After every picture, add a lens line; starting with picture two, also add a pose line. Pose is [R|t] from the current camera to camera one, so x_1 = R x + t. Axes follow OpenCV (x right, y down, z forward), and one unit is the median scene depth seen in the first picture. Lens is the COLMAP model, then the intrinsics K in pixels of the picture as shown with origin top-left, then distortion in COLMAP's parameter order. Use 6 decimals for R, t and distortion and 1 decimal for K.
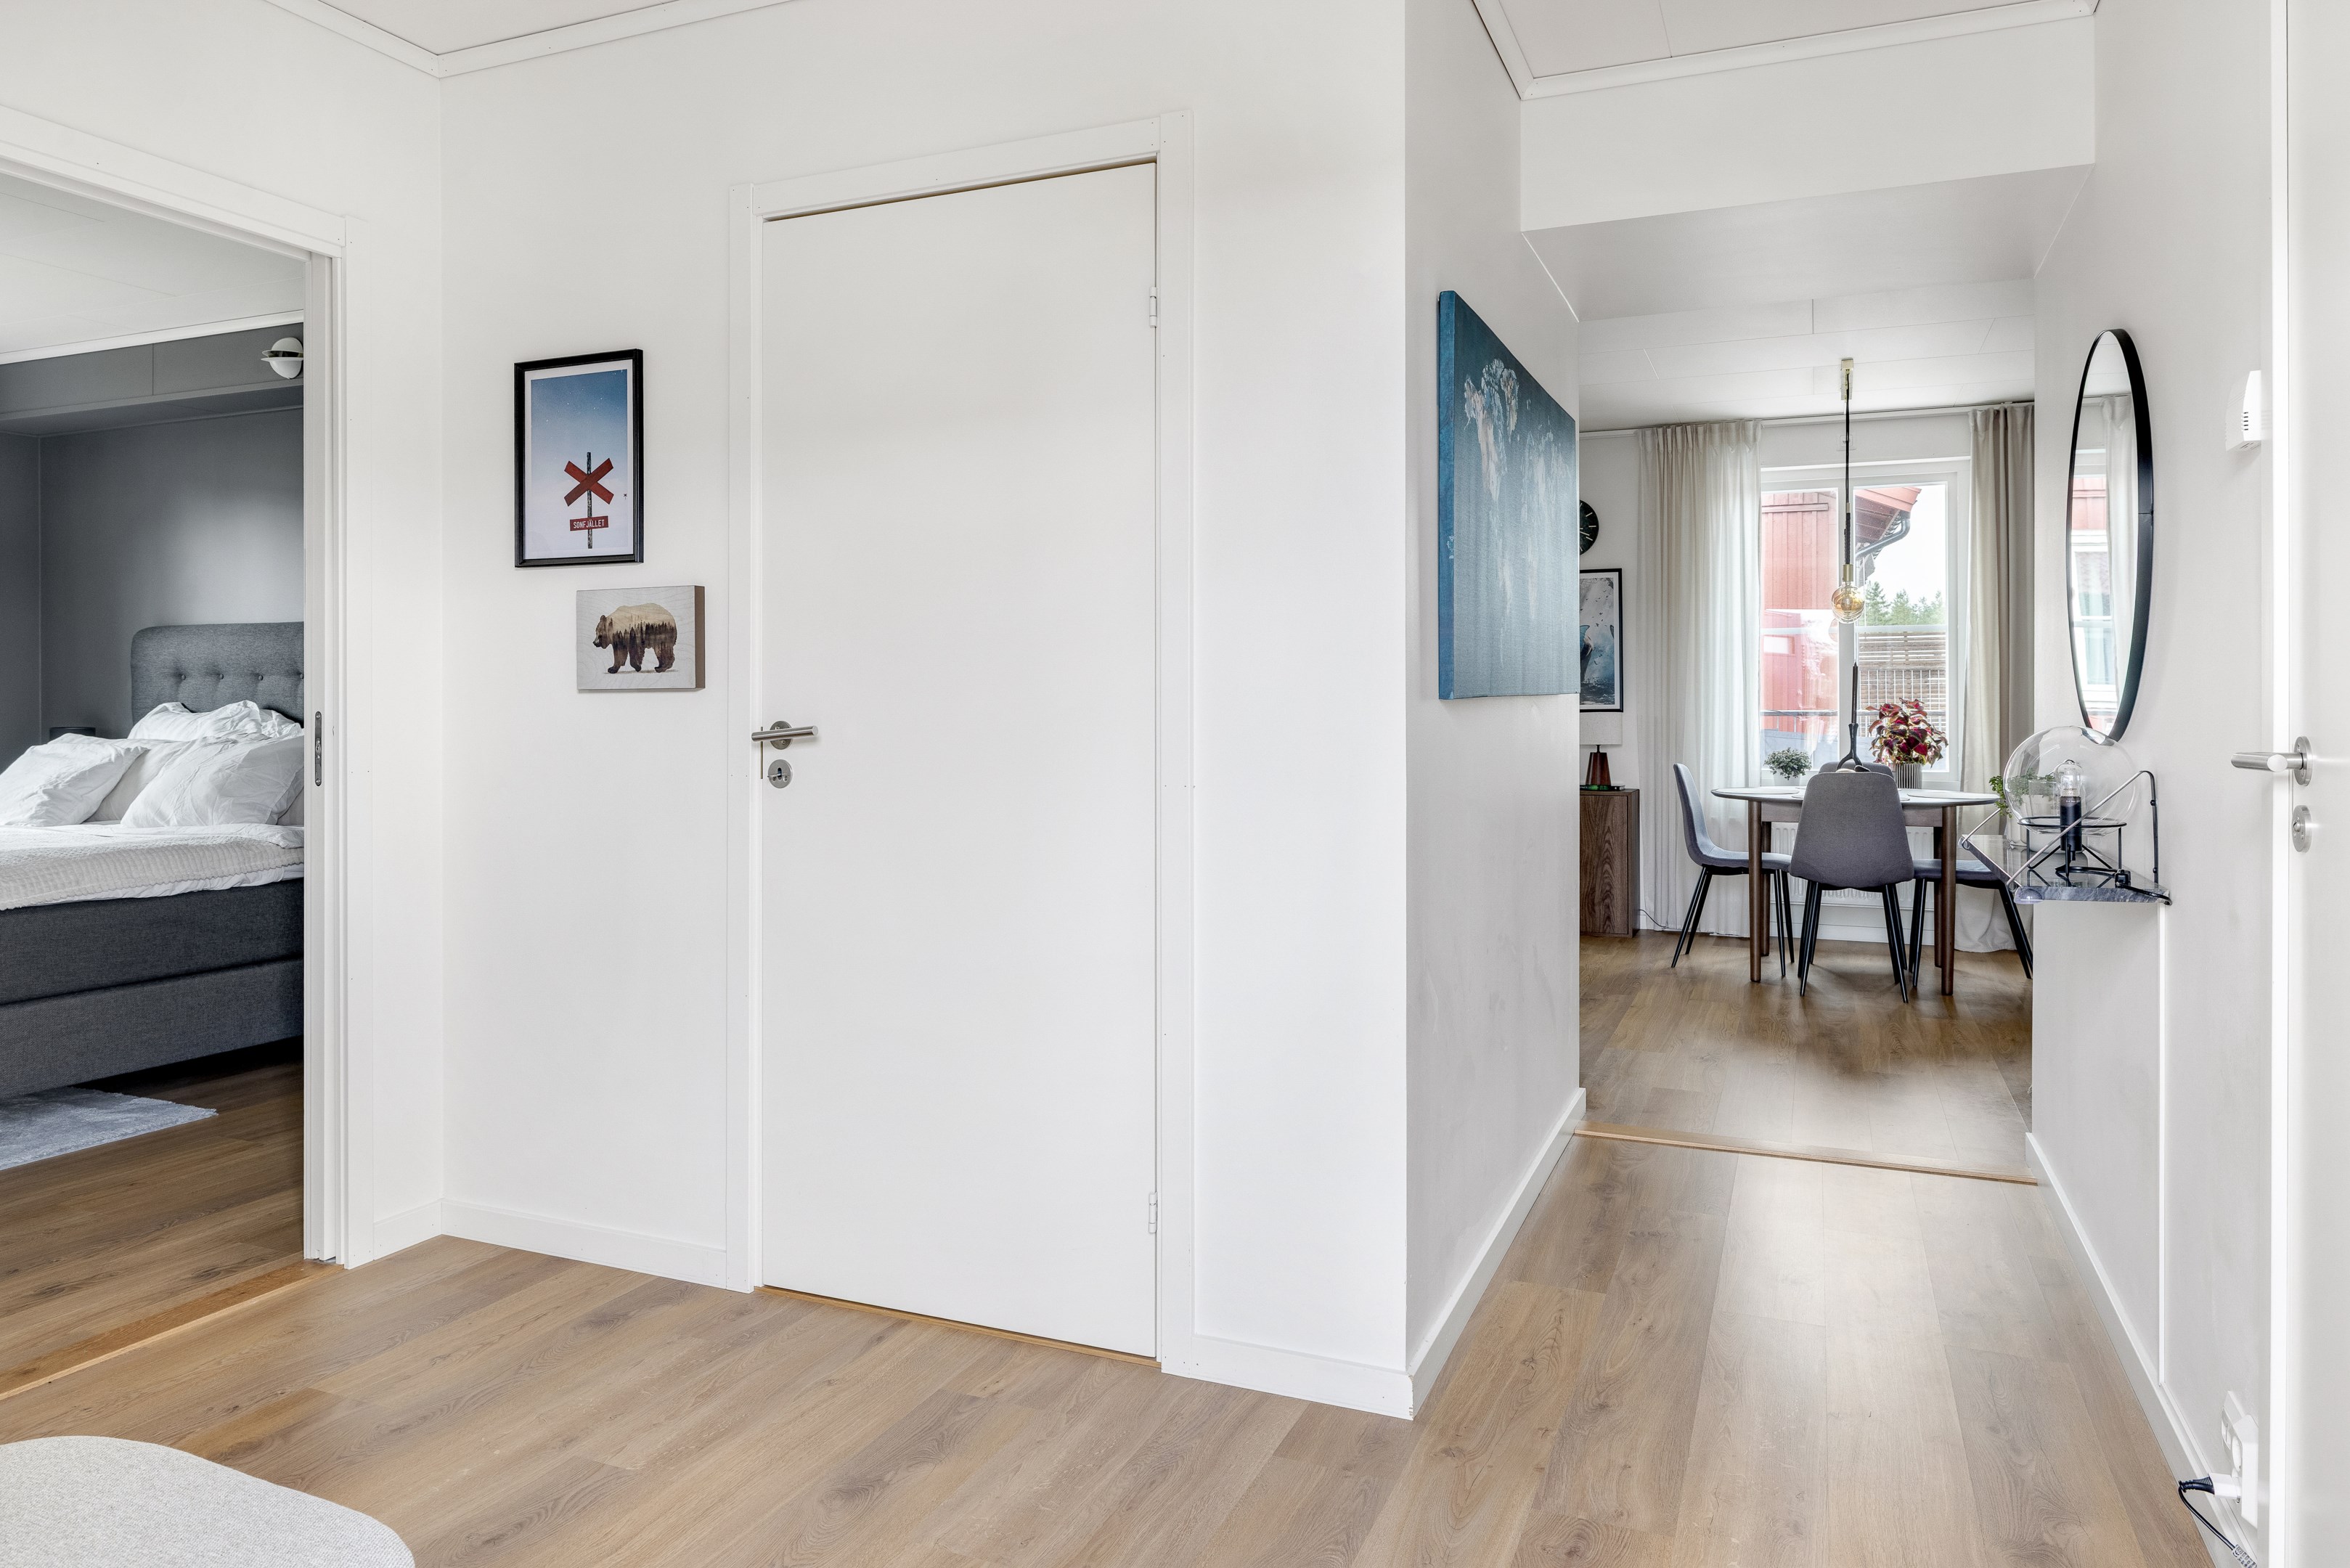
lens RADIAL K [[1497.6, 0, 1199.3], [0, 1497.6, 705.6], [0, 0, 1]] dist [0.000652, 0.001515]
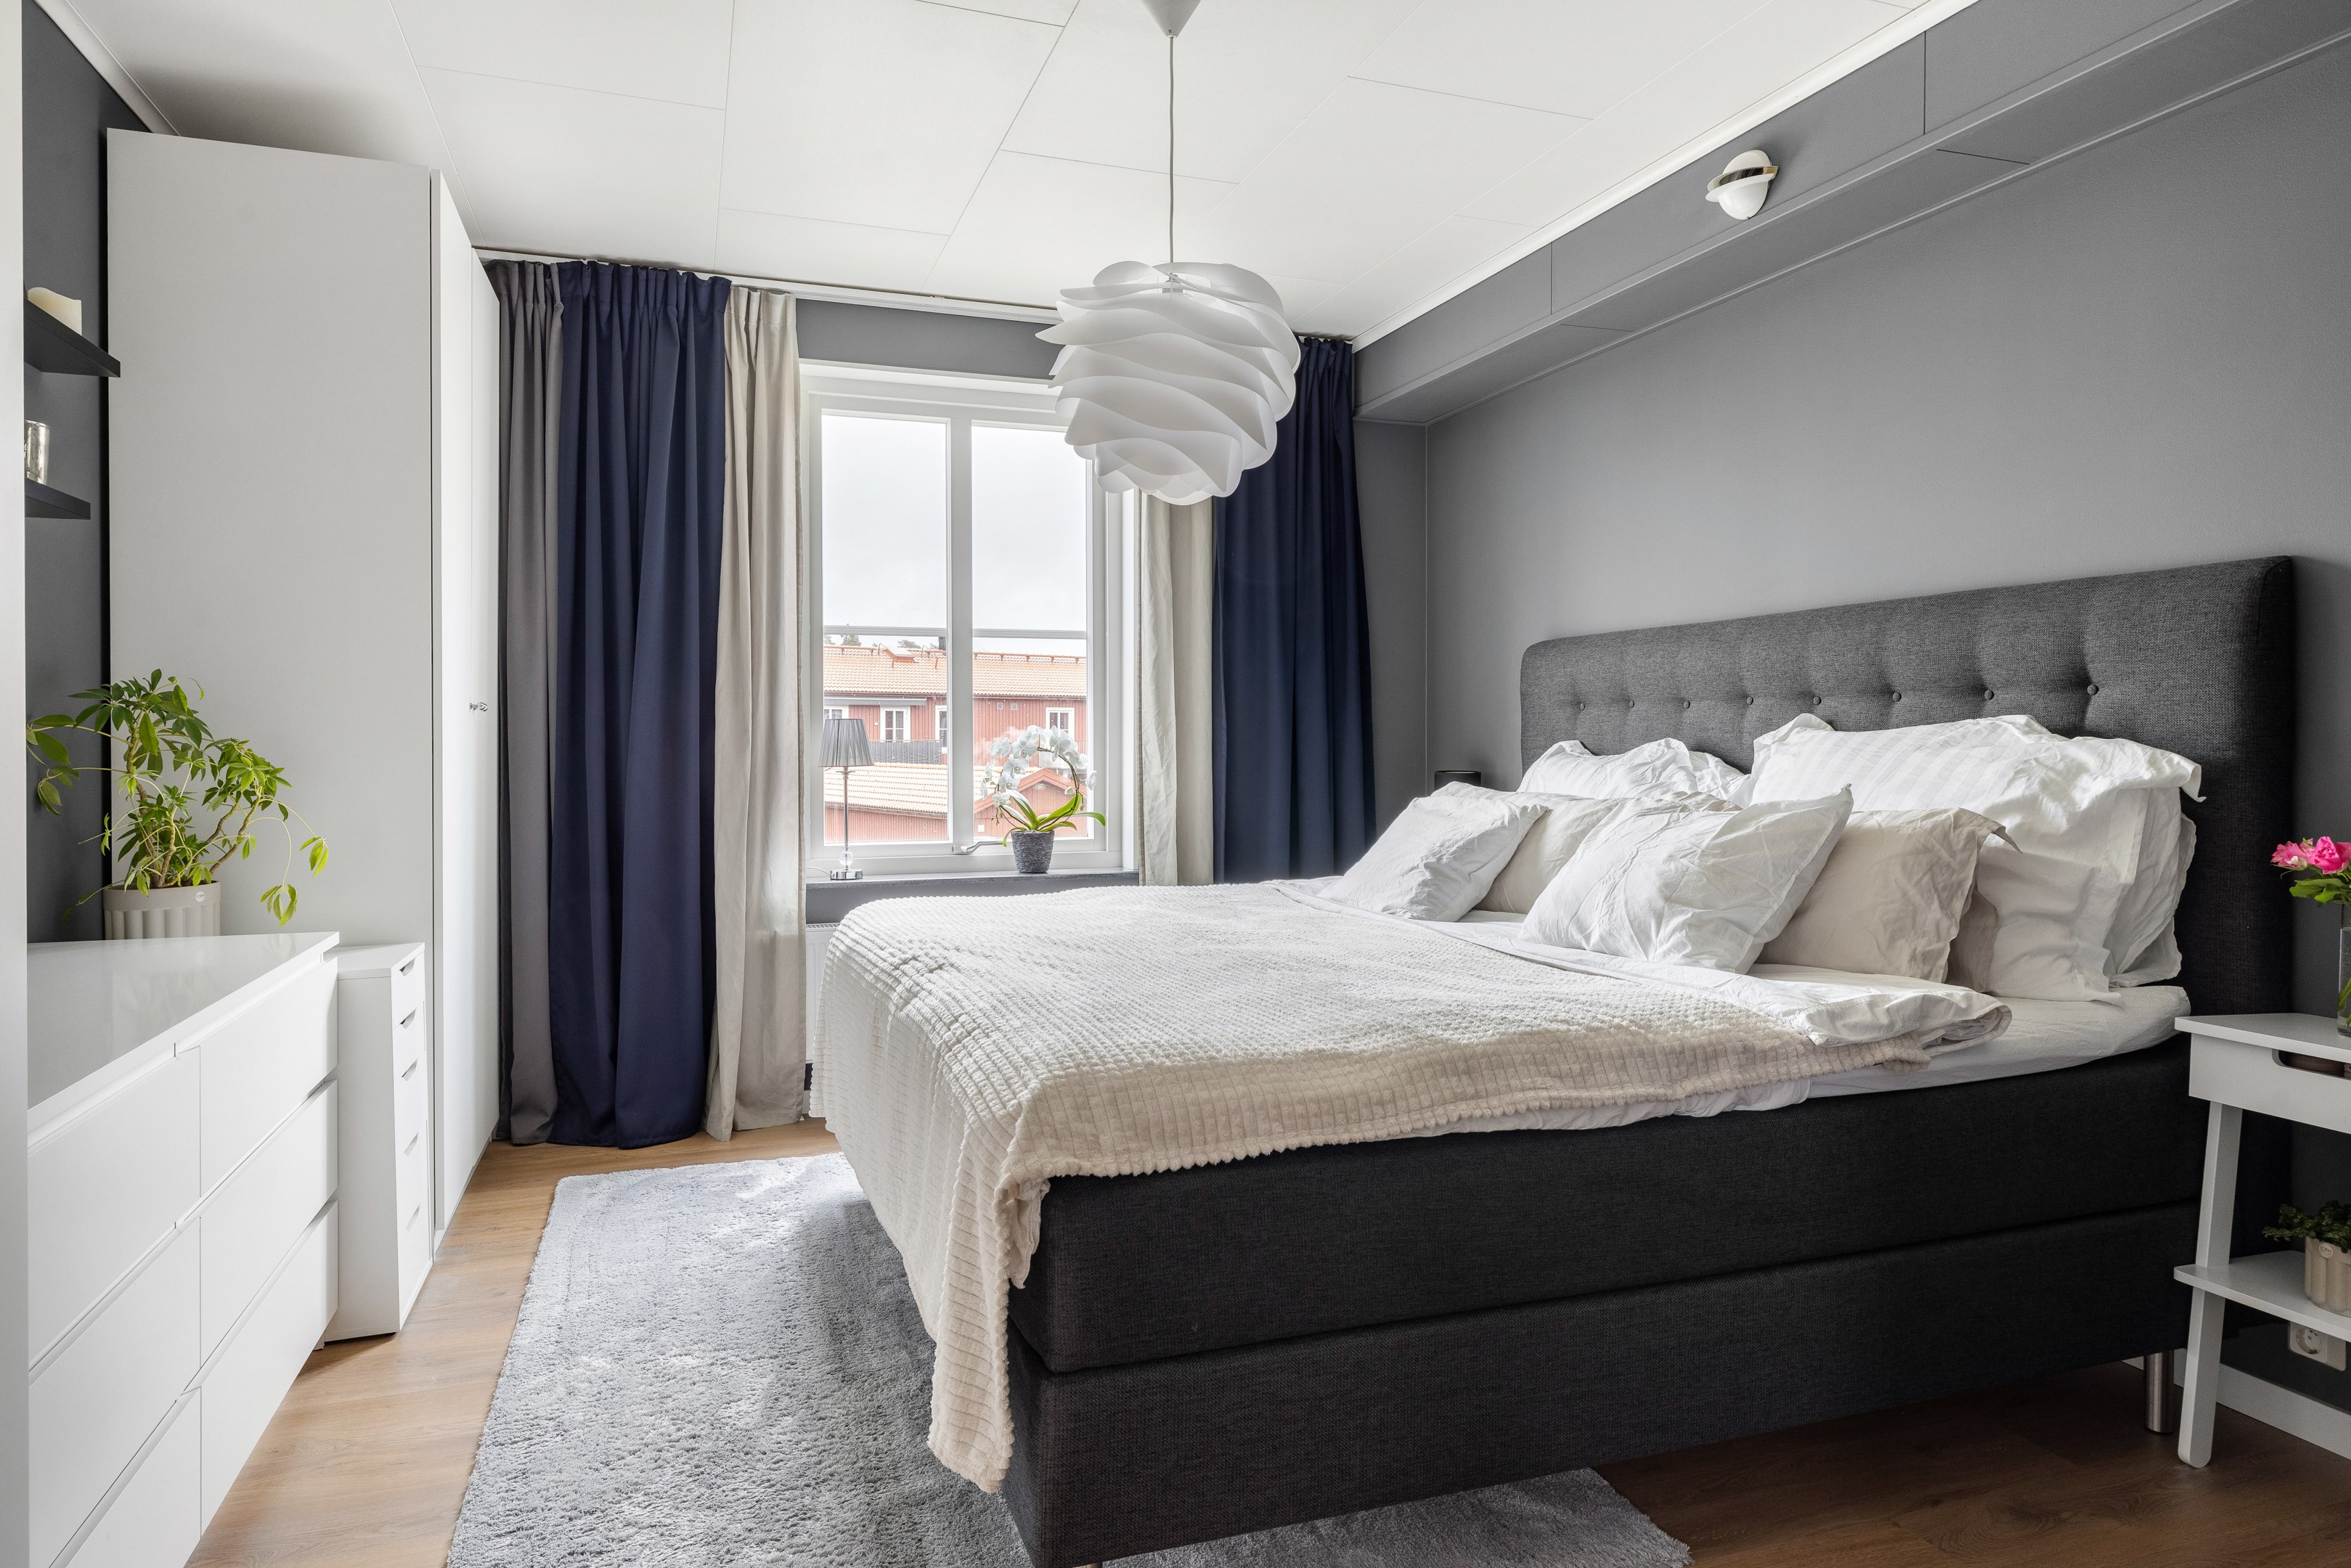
lens RADIAL K [[1422.0, 0, 1172.2], [0, 1422.0, 726.3], [0, 0, 1]] dist [-0.003137, -0.001305]
pose [[0.666639, -0.005545, -0.745360, -0.332570], [-0.005343, 0.999911, -0.012217, 0.000376], [0.745362, 0.012126, 0.666550, 0.439681]]
